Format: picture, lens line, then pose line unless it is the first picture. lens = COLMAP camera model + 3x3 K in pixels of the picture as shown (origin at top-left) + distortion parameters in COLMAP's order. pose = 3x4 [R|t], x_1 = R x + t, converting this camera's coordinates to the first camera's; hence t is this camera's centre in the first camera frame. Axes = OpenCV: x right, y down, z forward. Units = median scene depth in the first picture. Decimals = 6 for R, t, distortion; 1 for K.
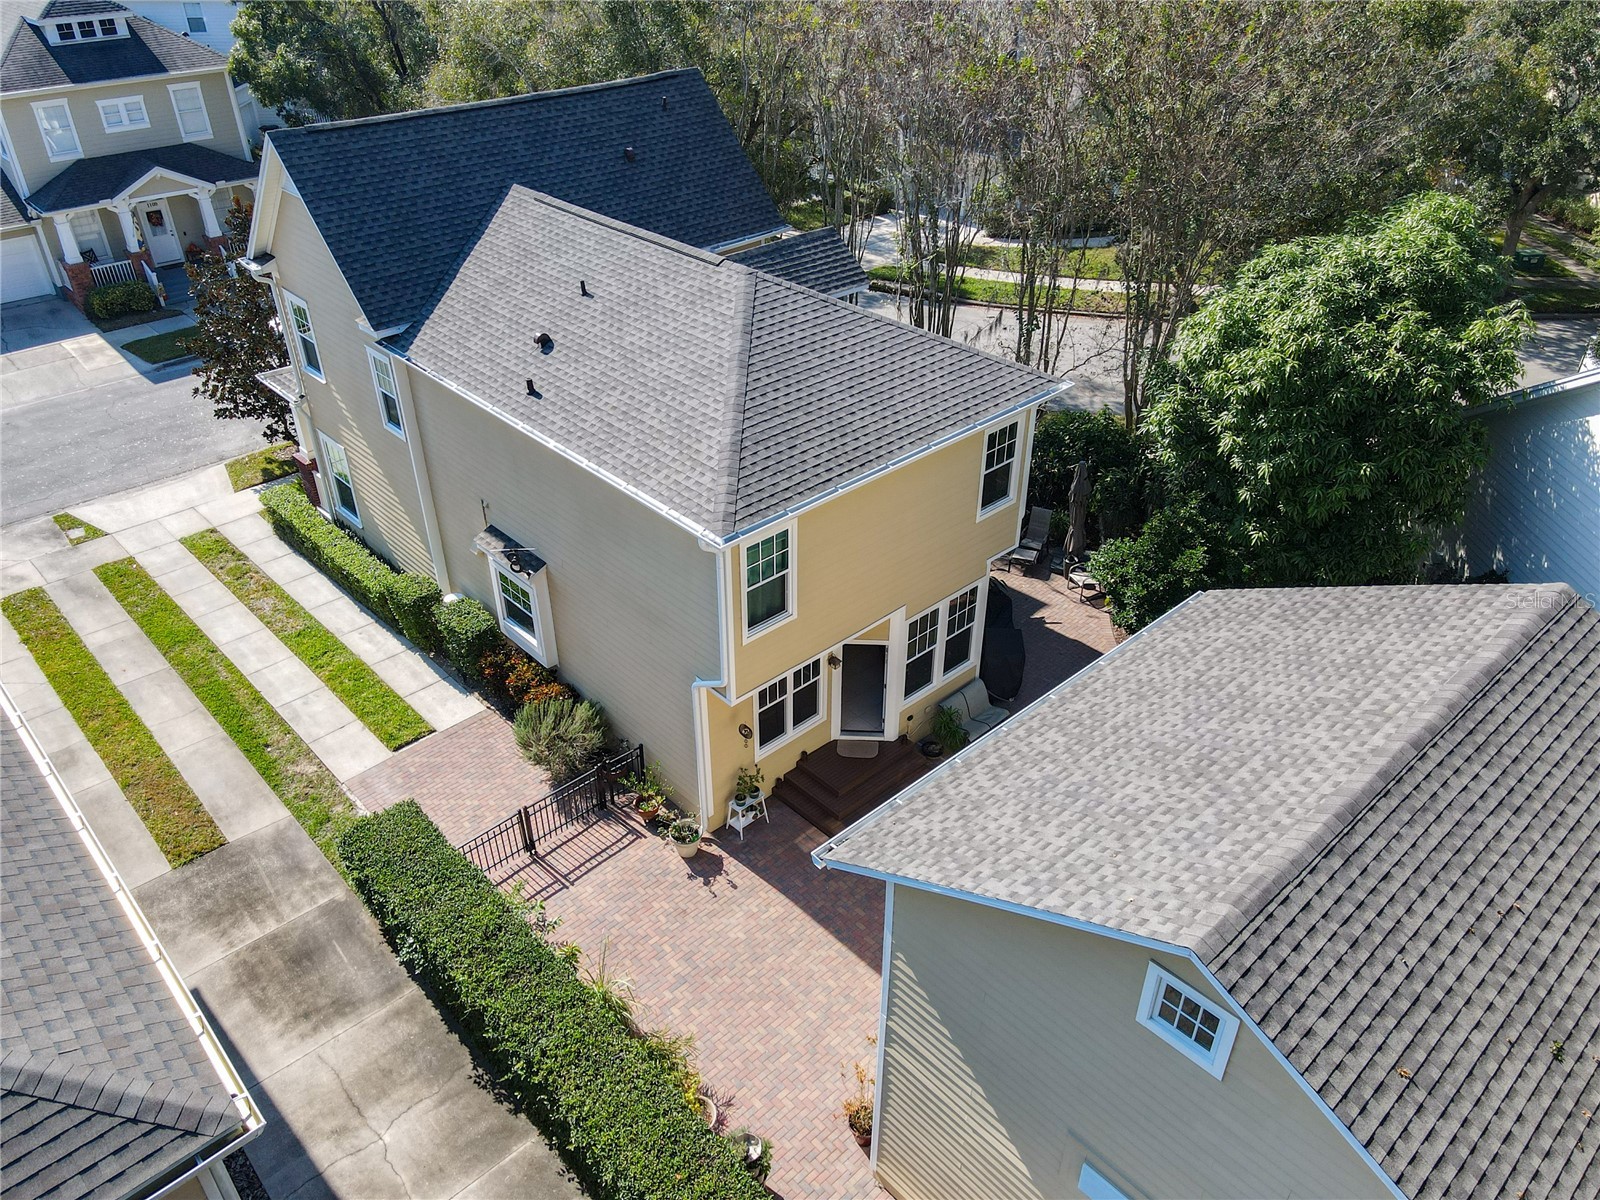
lens RADIAL K [[1168.2, 0, 793.4], [0, 1168.2, 605.1], [0, 0, 1]] dist [0.011344, 0.007269]
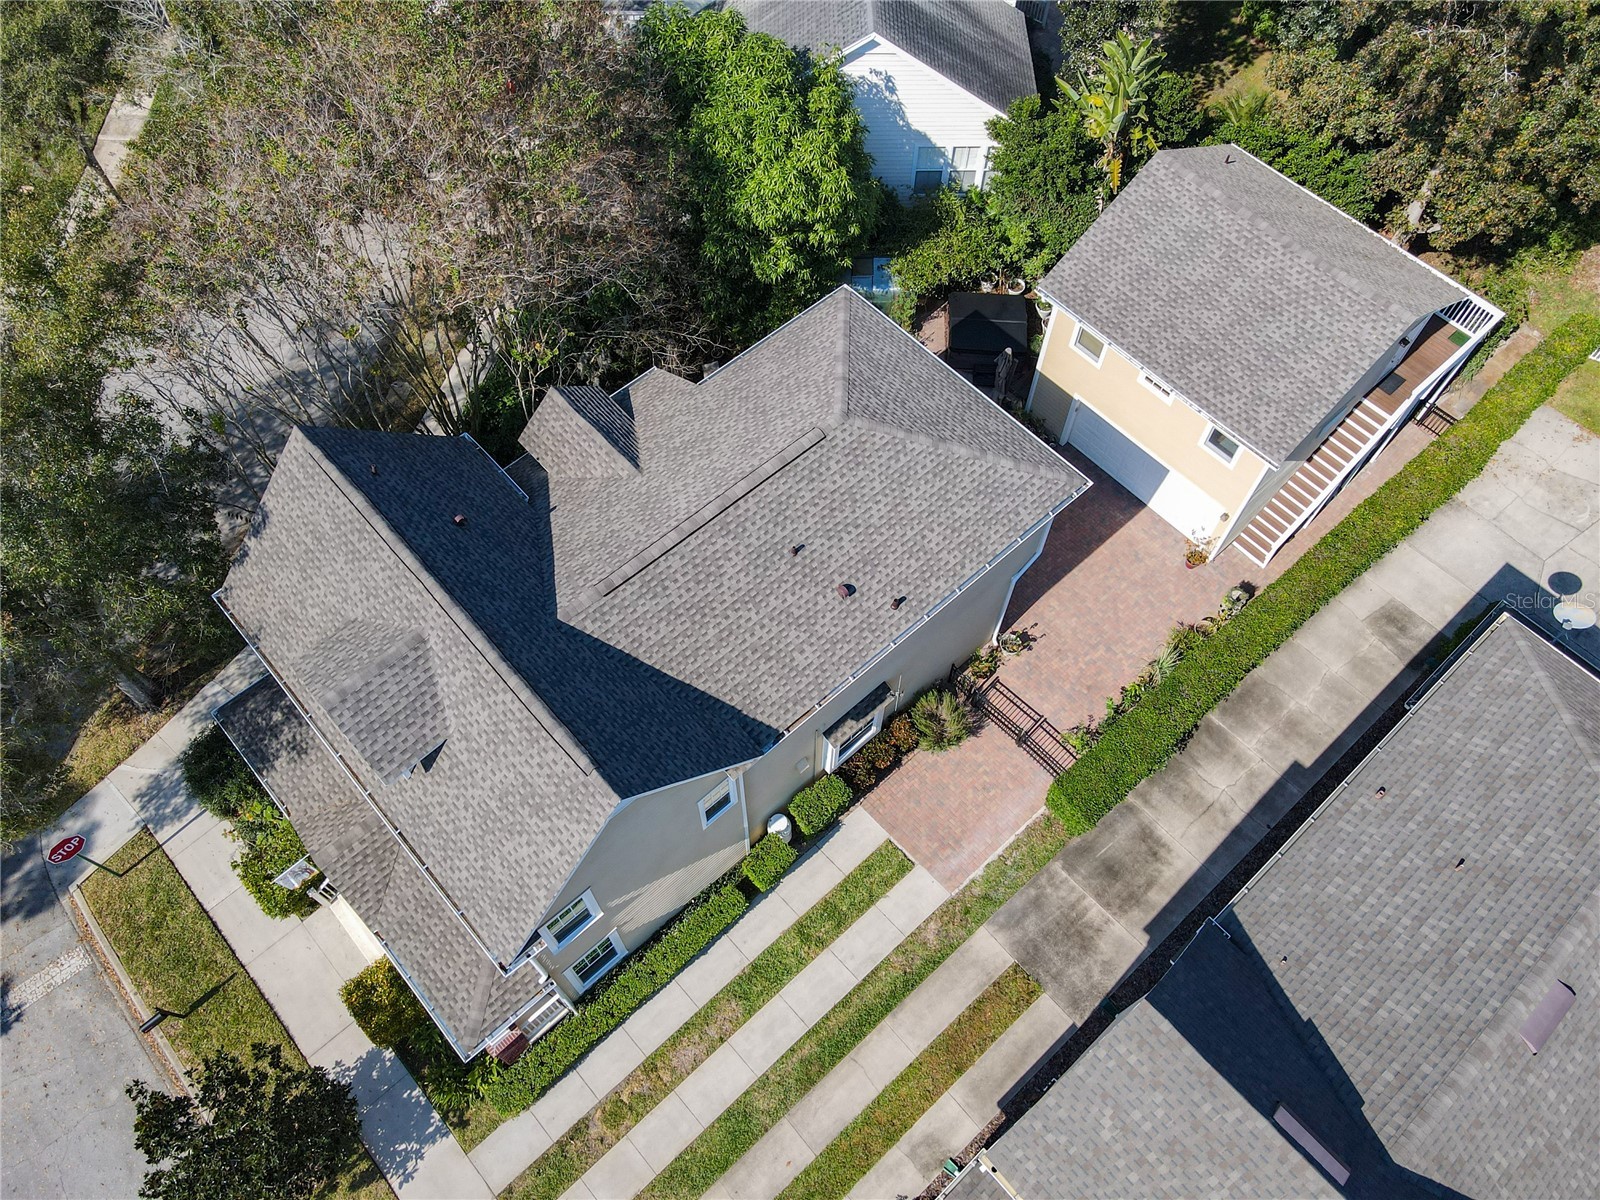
lens RADIAL K [[1168.2, 0, 794.9], [0, 1168.2, 607.7], [0, 0, 1]] dist [0.011344, 0.007269]
pose [[0.013966, -0.872664, 0.488121, -0.790047], [0.552368, 0.413653, 0.723726, -1.079051], [-0.833483, 0.259516, 0.487809, 0.454549]]
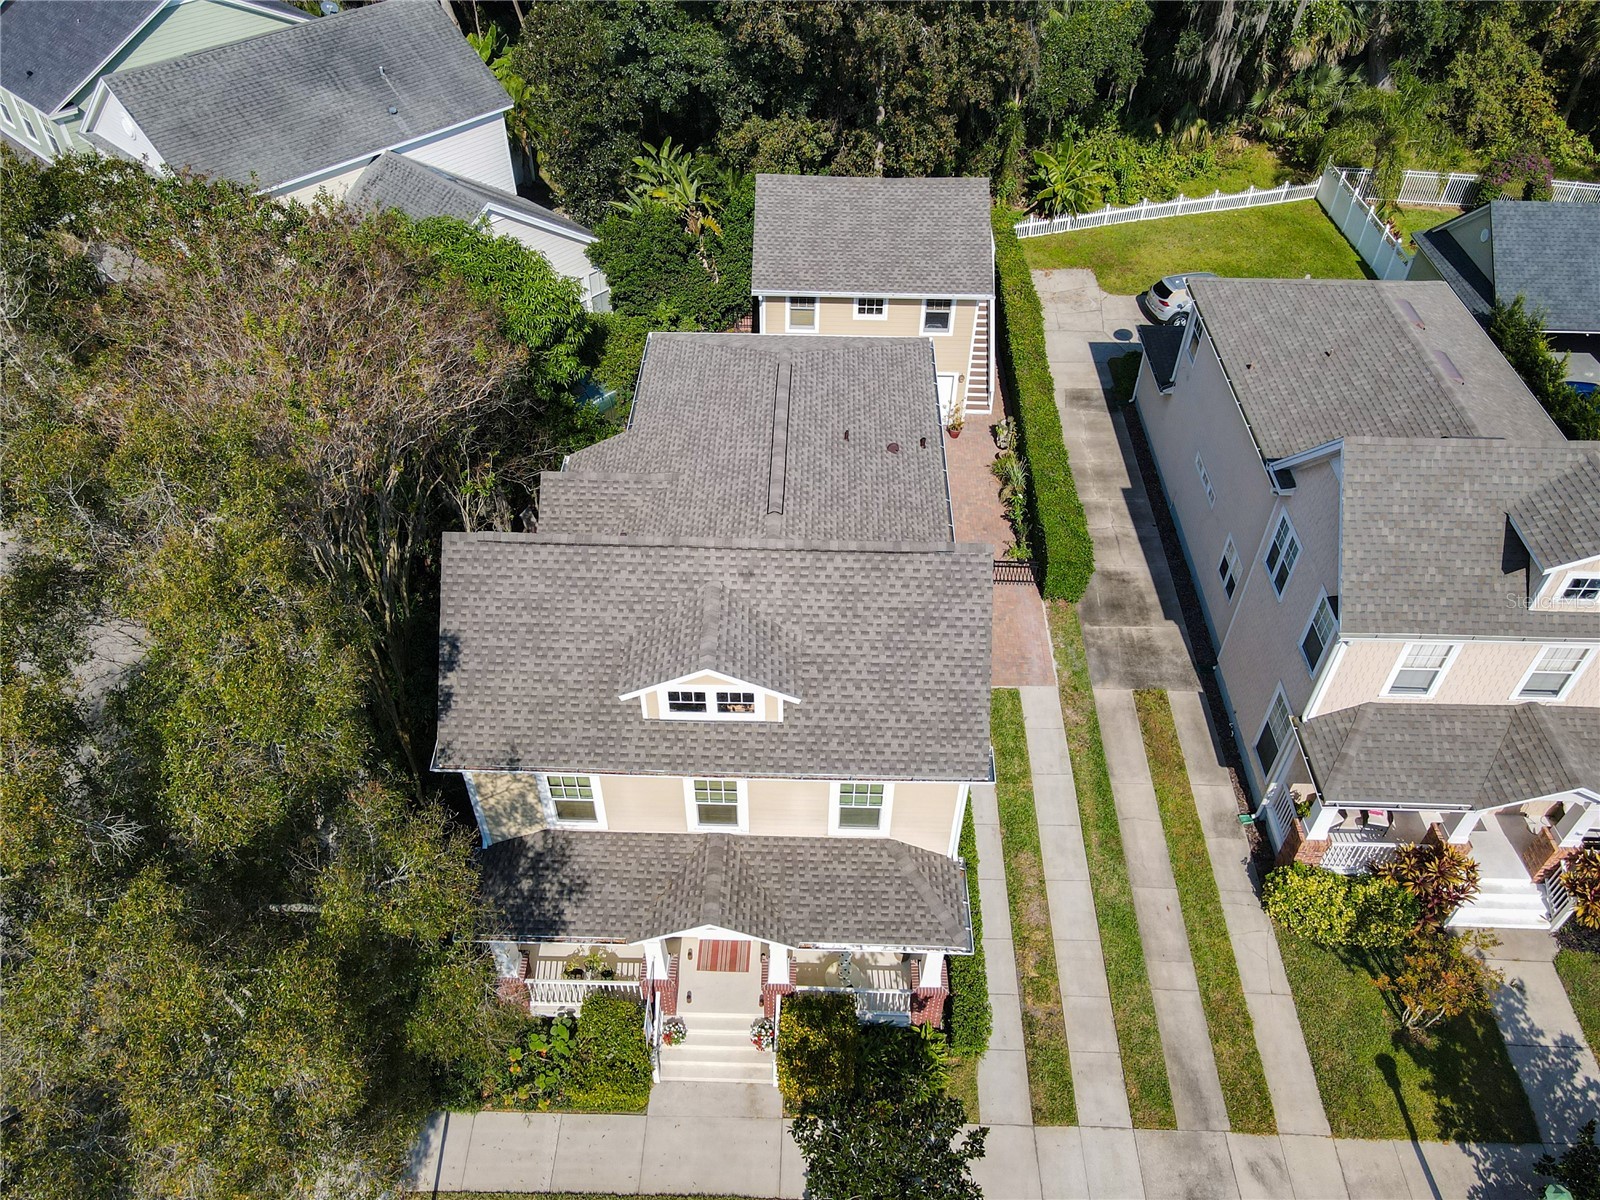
lens RADIAL K [[1168.2, 0, 795.7], [0, 1168.2, 609.3], [0, 0, 1]] dist [0.011344, 0.007269]
pose [[-0.716650, -0.486298, 0.499927, -0.897378], [0.382184, 0.325776, 0.864758, -1.376267], [-0.583394, 0.810792, -0.047612, 1.258096]]
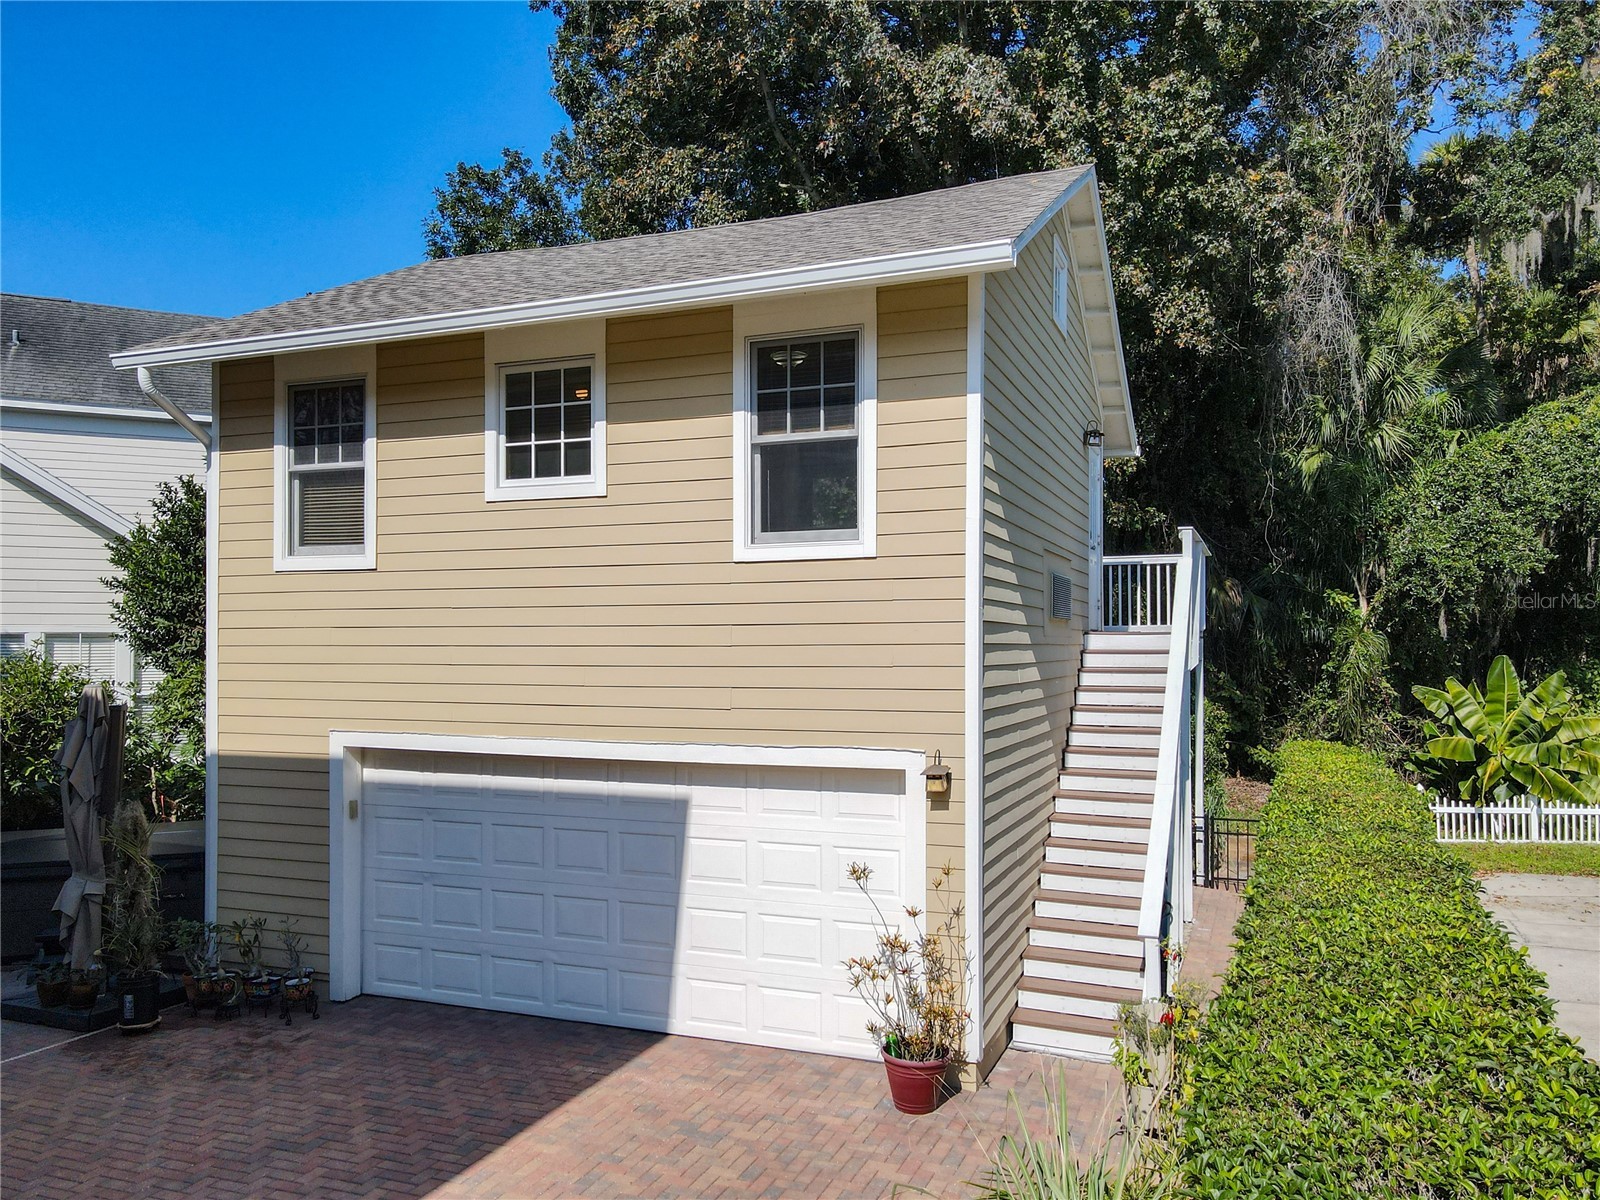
lens RADIAL K [[1168.2, 0, 793.1], [0, 1168.2, 635.7], [0, 0, 1]] dist [0.011344, 0.007269]
pose [[-0.423488, 0.009331, 0.905853, -0.282272], [0.508547, 0.829969, 0.229198, 0.119243], [-0.749691, 0.557732, -0.356227, 0.846676]]
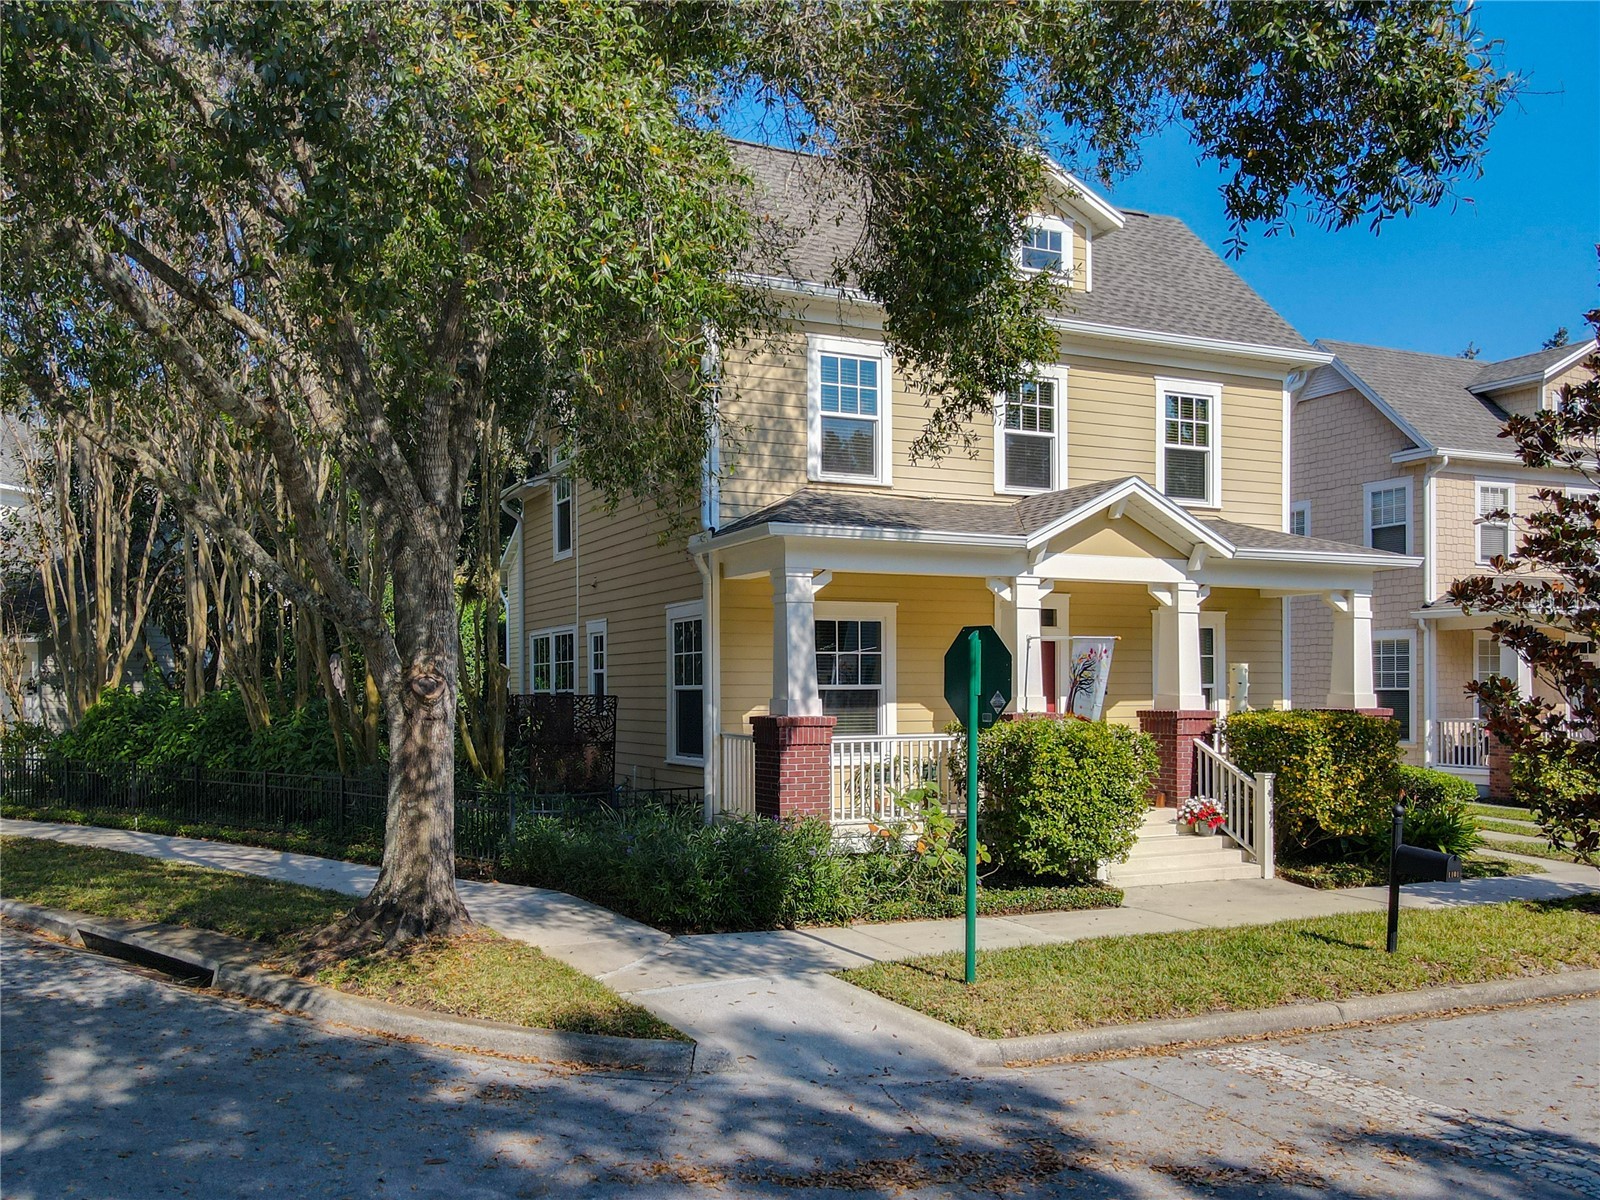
lens RADIAL K [[1304.2, 0, 738.0], [0, 1304.2, 691.1], [0, 0, 1]] dist [-0.001374, 0.013057]
pose [[-0.946122, 0.007745, 0.323719, -0.477501], [0.186996, 0.829237, 0.526687, -0.741458], [-0.264360, 0.558844, -0.786007, 2.226167]]
